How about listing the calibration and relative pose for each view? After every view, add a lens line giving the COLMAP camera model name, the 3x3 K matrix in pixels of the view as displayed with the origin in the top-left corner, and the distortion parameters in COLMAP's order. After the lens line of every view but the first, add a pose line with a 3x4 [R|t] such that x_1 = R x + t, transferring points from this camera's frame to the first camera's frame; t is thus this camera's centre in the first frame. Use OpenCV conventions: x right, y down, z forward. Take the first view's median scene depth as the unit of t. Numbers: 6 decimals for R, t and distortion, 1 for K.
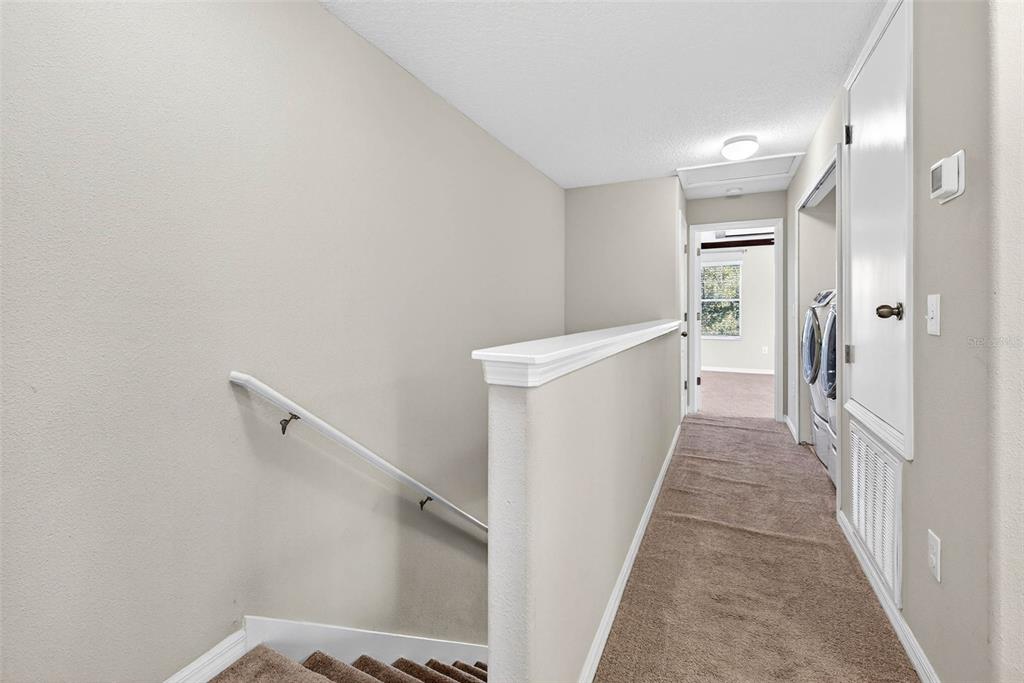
lens RADIAL K [[438.9, 0, 508.8], [0, 438.9, 311.5], [0, 0, 1]] dist [0.003188, -0.000044]
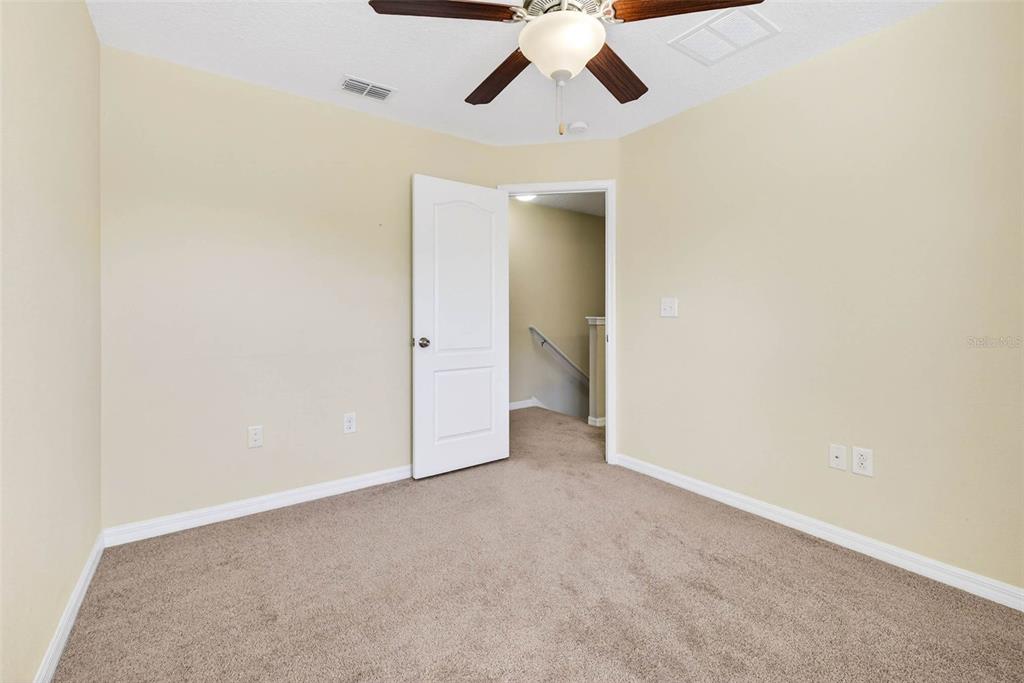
lens RADIAL K [[438.9, 0, 508.8], [0, 438.9, 311.5], [0, 0, 1]] dist [0.003188, -0.000044]
pose [[0.879696, 0.003560, -0.475523, 0.912924], [-0.002540, 0.999993, 0.002787, 0.019676], [0.475529, -0.001244, 0.879699, -2.214191]]
